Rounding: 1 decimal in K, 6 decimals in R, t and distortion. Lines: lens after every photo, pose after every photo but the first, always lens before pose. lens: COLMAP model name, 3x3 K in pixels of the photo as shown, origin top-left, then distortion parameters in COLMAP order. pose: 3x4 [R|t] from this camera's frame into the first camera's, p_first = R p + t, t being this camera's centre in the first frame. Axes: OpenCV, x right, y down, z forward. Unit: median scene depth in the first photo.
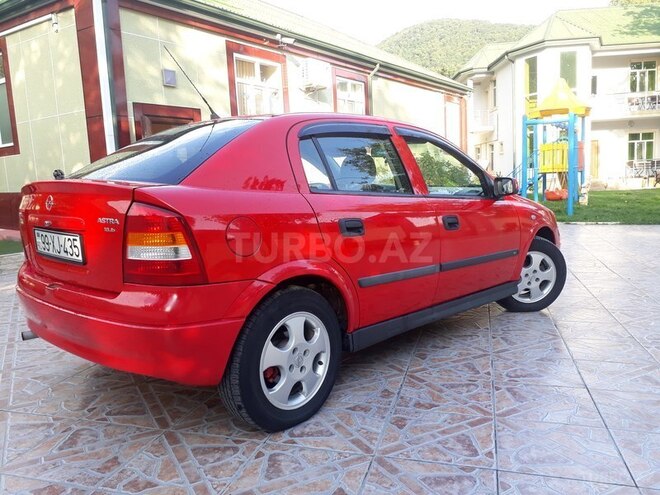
lens RADIAL K [[523.2, 0, 329.6], [0, 523.2, 270.4], [0, 0, 1]] dist [-0.003577, -0.012208]
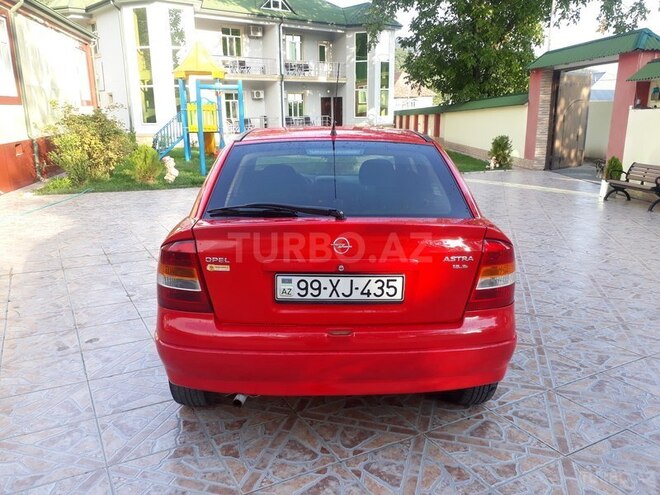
lens RADIAL K [[523.2, 0, 329.6], [0, 523.2, 270.4], [0, 0, 1]] dist [-0.003577, -0.012208]
pose [[0.708841, -0.160869, 0.686779, -0.113501], [0.093624, 0.986489, 0.134441, -0.020078], [-0.699127, -0.030998, 0.714325, 0.034571]]
